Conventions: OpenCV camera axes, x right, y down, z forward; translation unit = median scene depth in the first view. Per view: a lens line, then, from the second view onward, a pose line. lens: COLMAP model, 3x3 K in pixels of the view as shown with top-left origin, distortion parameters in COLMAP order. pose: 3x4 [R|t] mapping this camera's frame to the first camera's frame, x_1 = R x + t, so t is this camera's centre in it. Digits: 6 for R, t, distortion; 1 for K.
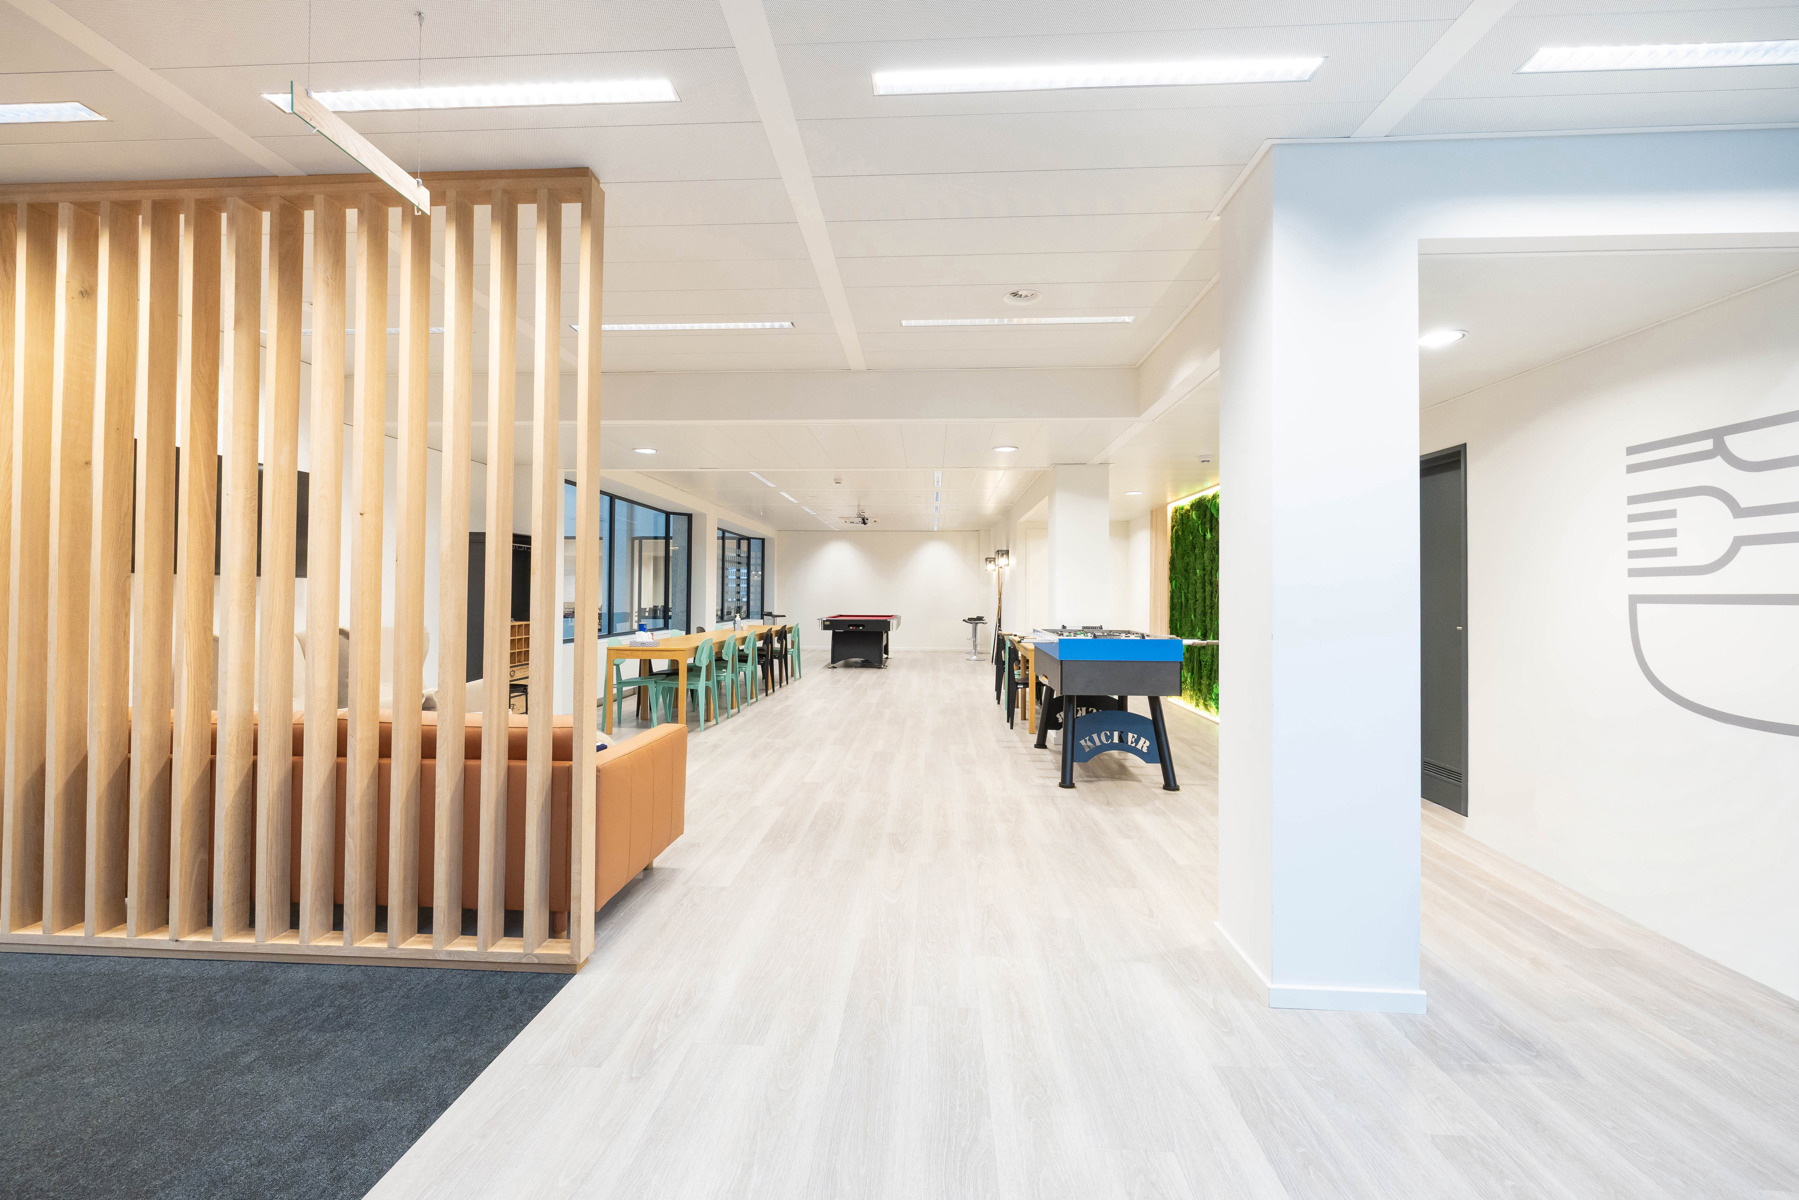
lens RADIAL K [[779.9, 0, 897.2], [0, 779.9, 589.7], [0, 0, 1]] dist [-0.000800, -0.000063]
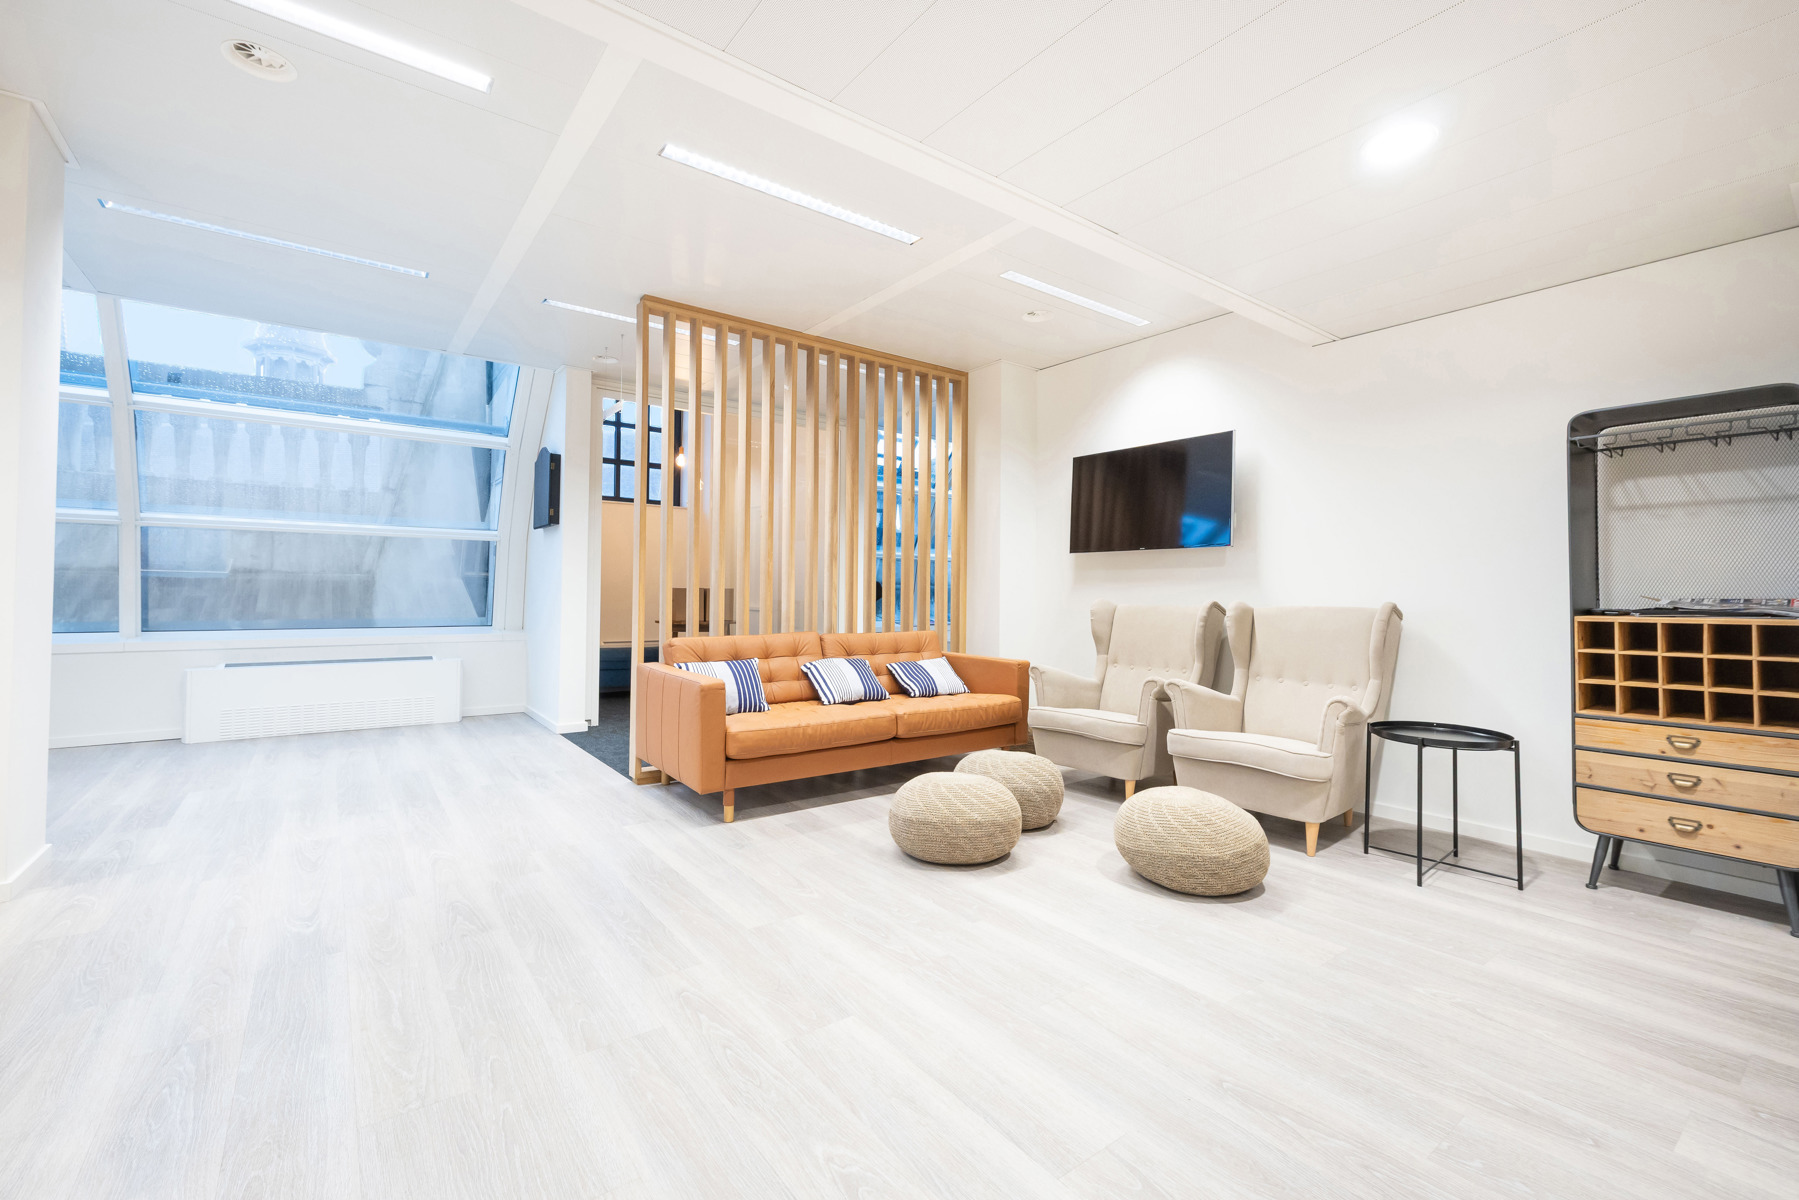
lens RADIAL K [[779.9, 0, 902.4], [0, 779.9, 590.9], [0, 0, 1]] dist [-0.000800, -0.000063]
pose [[-0.767350, -0.014268, -0.641070, 0.145078], [-0.013926, 0.999887, -0.005584, 0.058703], [0.641077, 0.004643, -0.767462, 1.775582]]
